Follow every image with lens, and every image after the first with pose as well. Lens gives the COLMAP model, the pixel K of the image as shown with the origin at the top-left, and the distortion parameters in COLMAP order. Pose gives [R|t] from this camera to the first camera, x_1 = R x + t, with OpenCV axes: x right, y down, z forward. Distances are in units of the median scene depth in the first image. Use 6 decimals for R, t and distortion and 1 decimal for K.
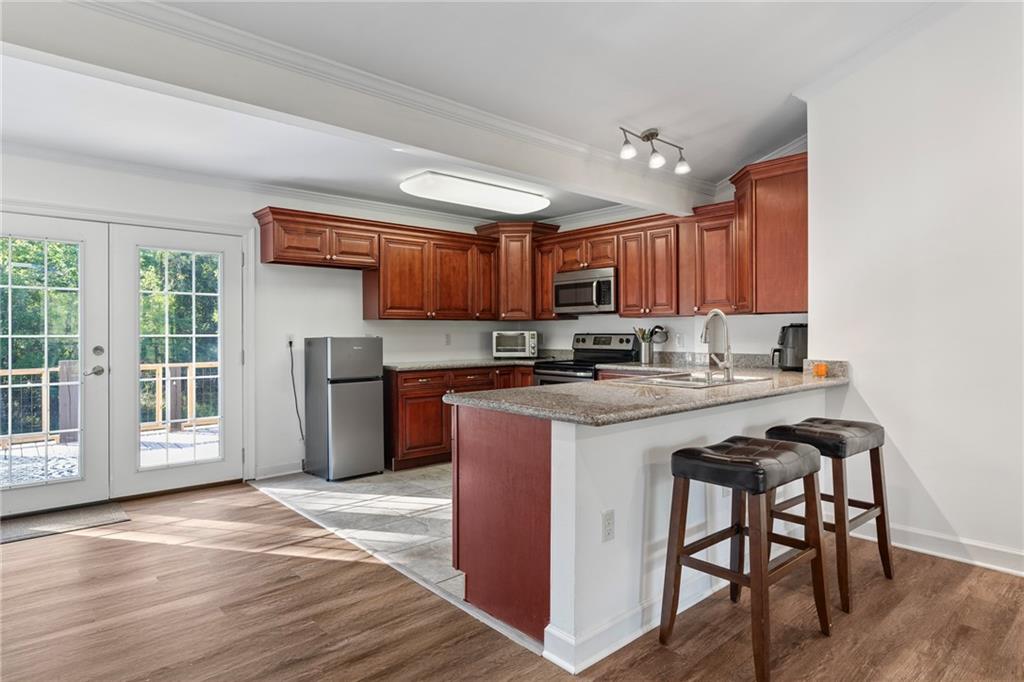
lens RADIAL K [[581.0, 0, 513.5], [0, 581.0, 335.3], [0, 0, 1]] dist [0.028287, 0.000522]
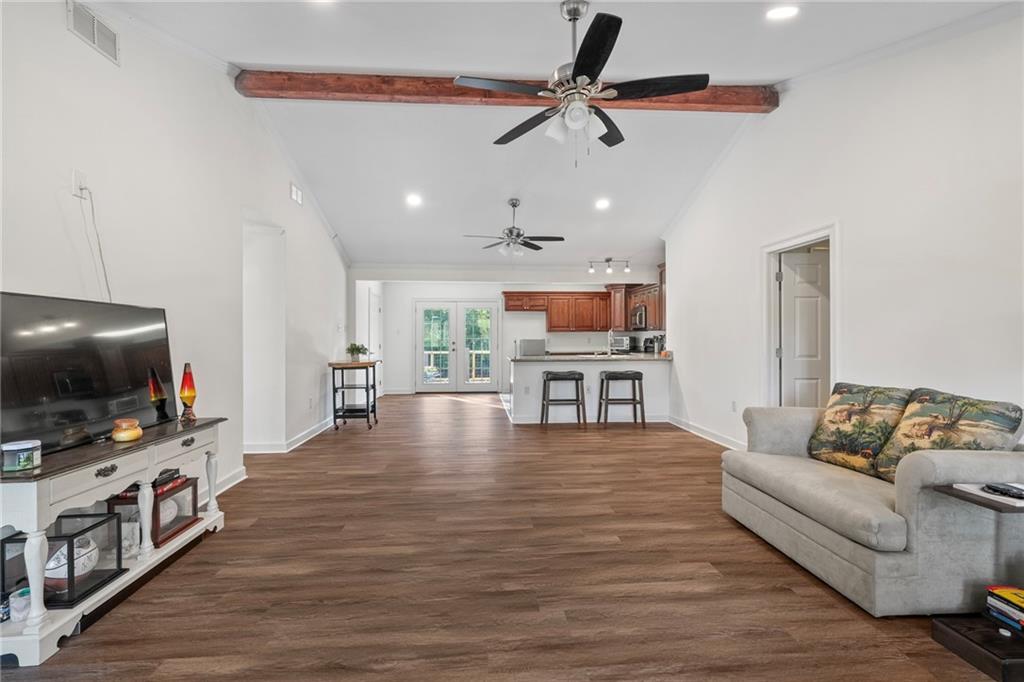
lens RADIAL K [[469.7, 0, 512.1], [0, 469.7, 340.4], [0, 0, 1]] dist [0.002550, 0.003025]
pose [[0.792414, 0.005946, -0.609955, 0.909468], [-0.001453, 0.999968, 0.007860, -0.008763], [0.609982, -0.005342, 0.792397, -0.684168]]
